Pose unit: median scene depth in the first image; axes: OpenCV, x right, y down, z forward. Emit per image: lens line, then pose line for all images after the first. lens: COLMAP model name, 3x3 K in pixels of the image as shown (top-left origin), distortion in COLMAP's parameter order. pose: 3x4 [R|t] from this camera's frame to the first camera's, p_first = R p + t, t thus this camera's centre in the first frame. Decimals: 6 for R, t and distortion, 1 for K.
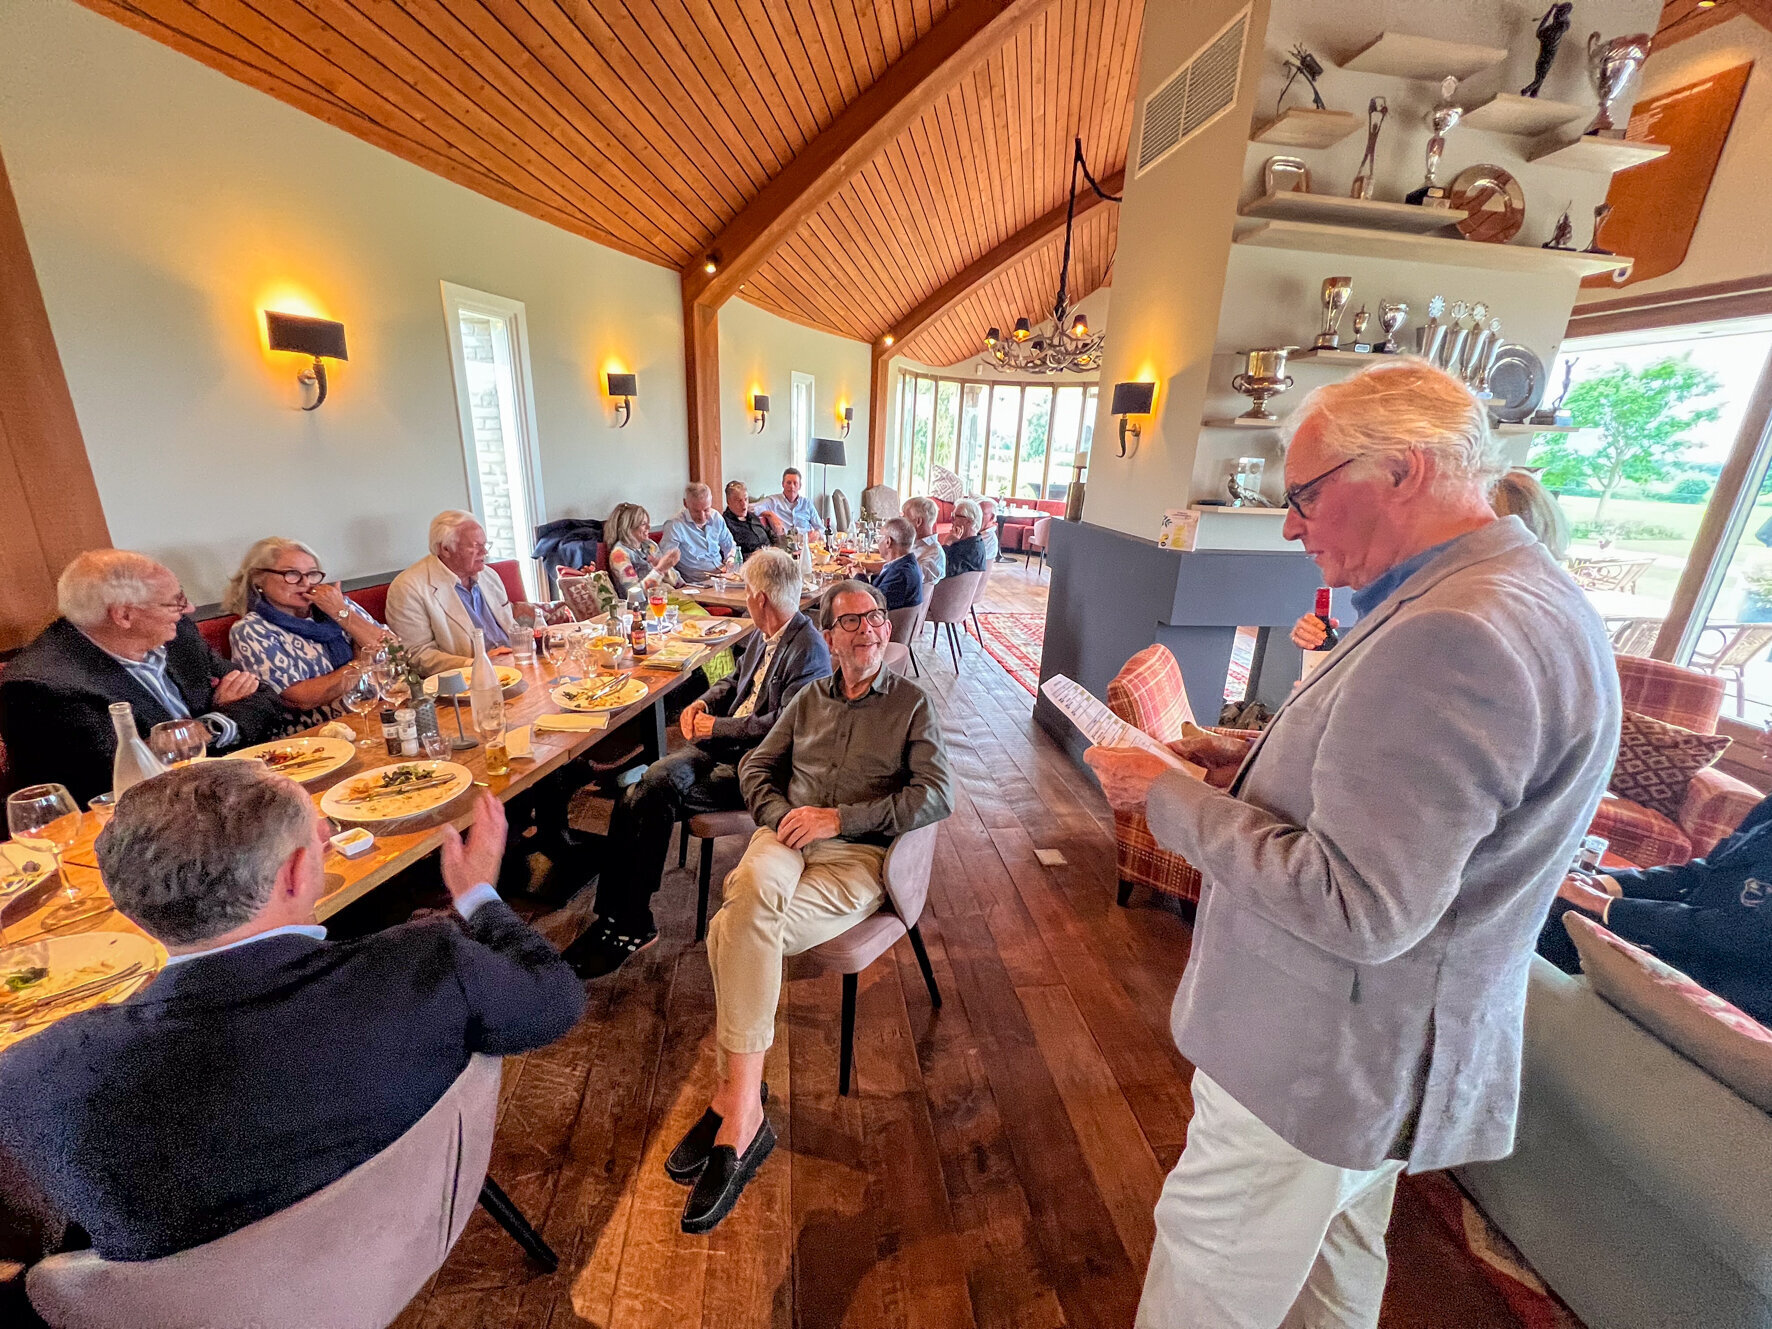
lens RADIAL K [[707.9, 0, 886.0], [0, 707.9, 664.5], [0, 0, 1]] dist [0.000195, -0.000336]
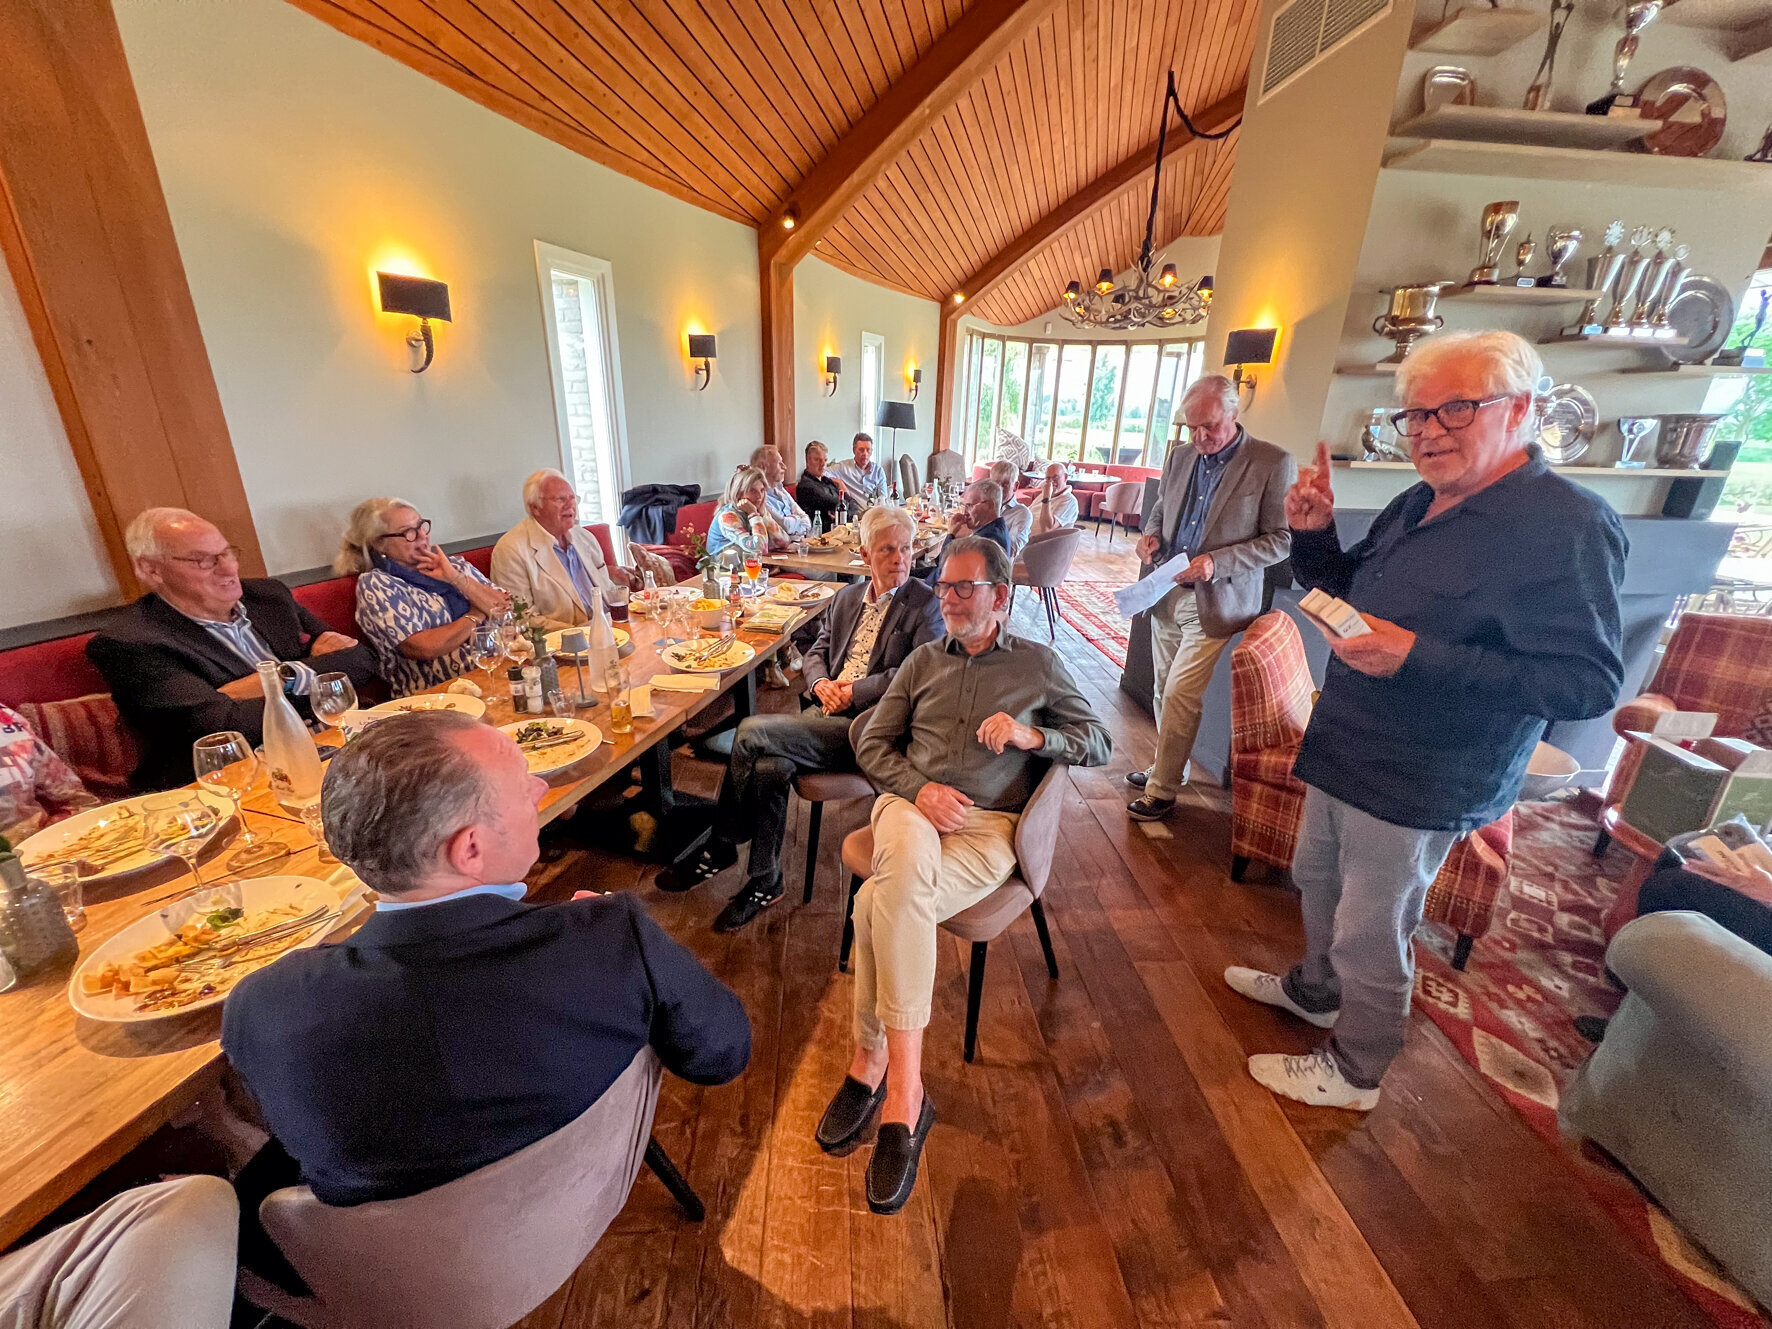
lens RADIAL K [[707.9, 0, 886.0], [0, 707.9, 664.5], [0, 0, 1]] dist [0.000195, -0.000336]
pose [[0.997633, 0.010760, -0.067920, -0.073291], [-0.007941, 0.999101, 0.041642, 0.009668], [0.068307, -0.041004, 0.996821, 0.020913]]
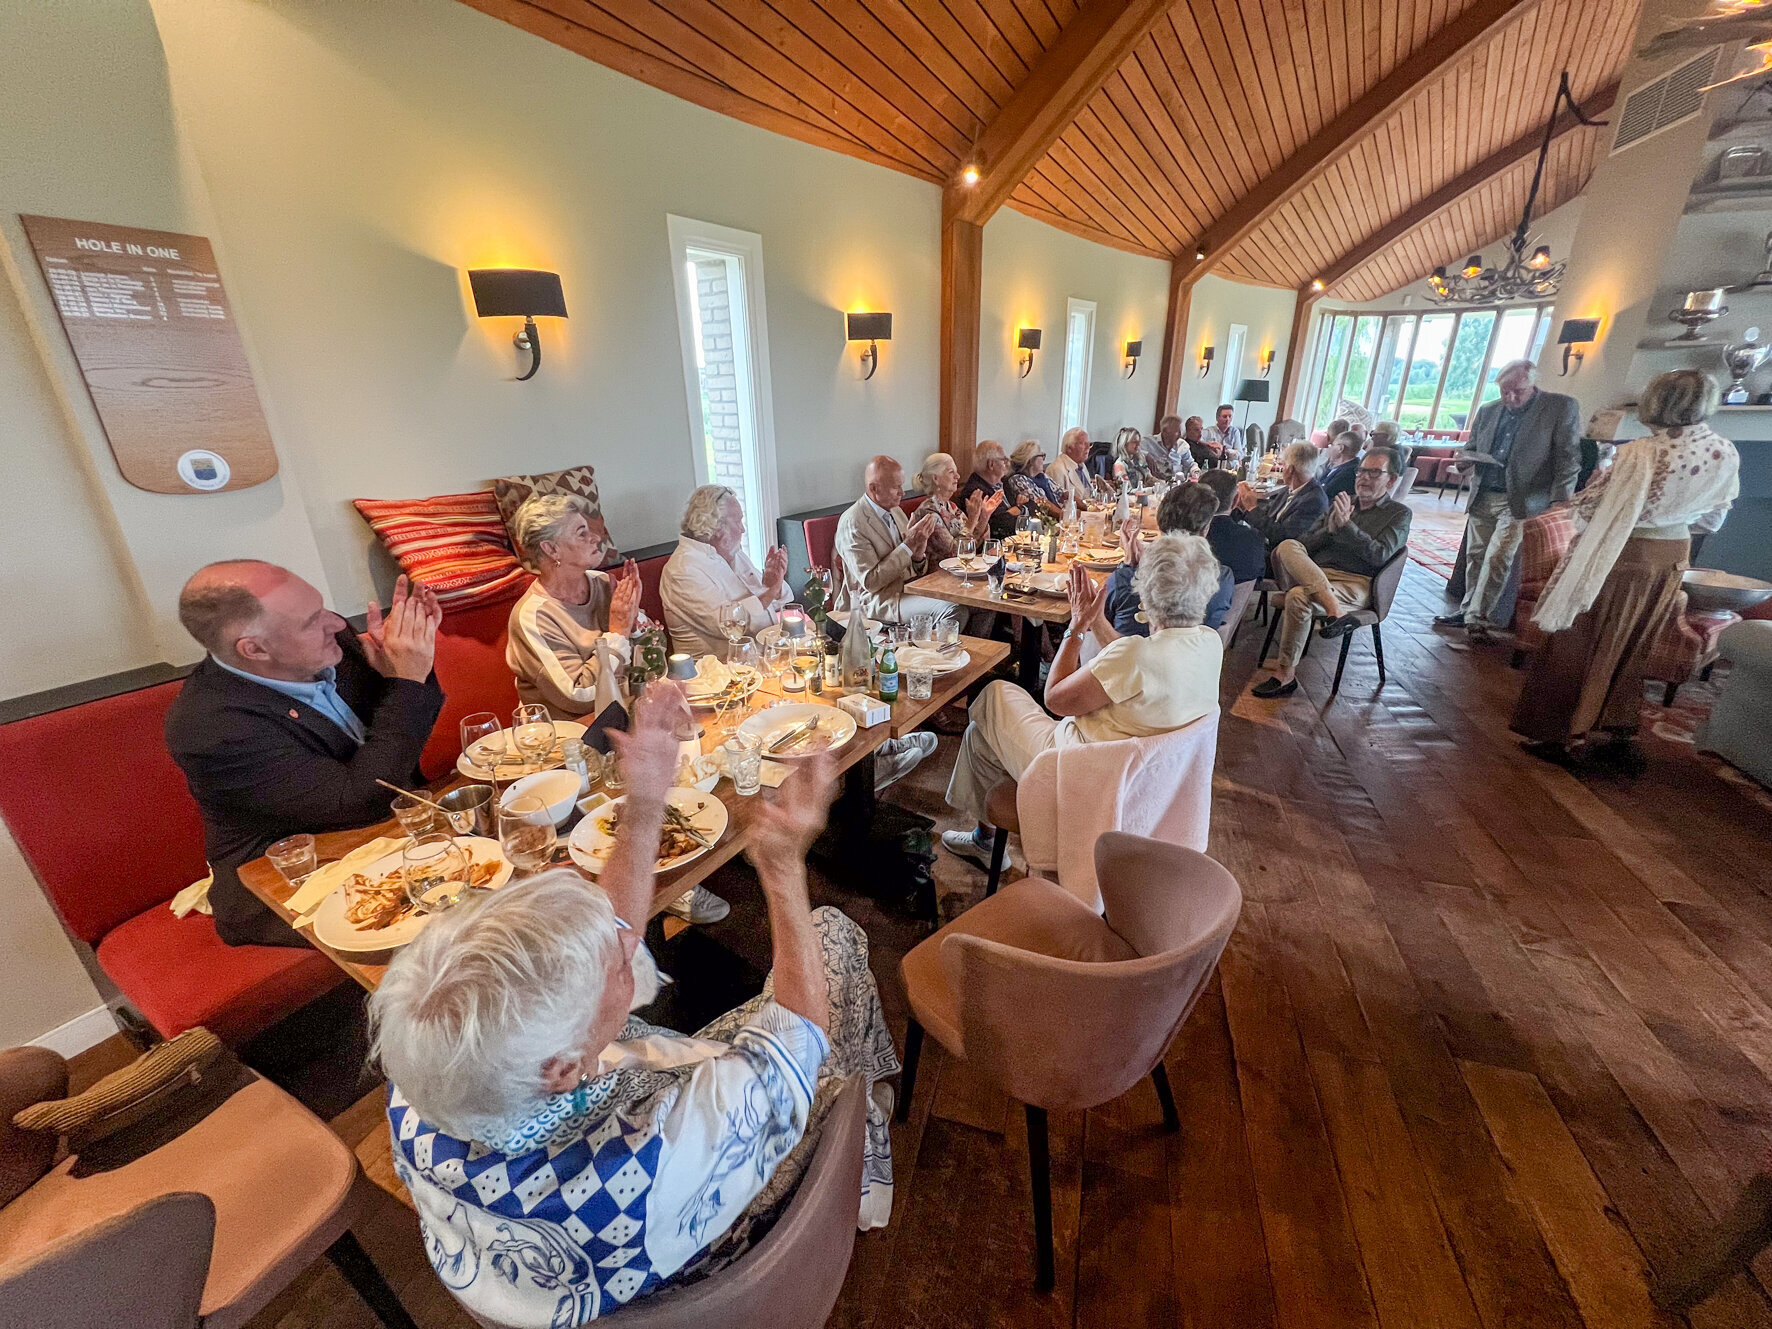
lens RADIAL K [[707.9, 0, 886.0], [0, 707.9, 664.5], [0, 0, 1]] dist [0.000195, -0.000336]
pose [[0.903547, 0.104067, -0.415660, -0.255649], [-0.078698, 0.993861, 0.077758, 0.299033], [0.421201, -0.037547, 0.906190, -0.939418]]
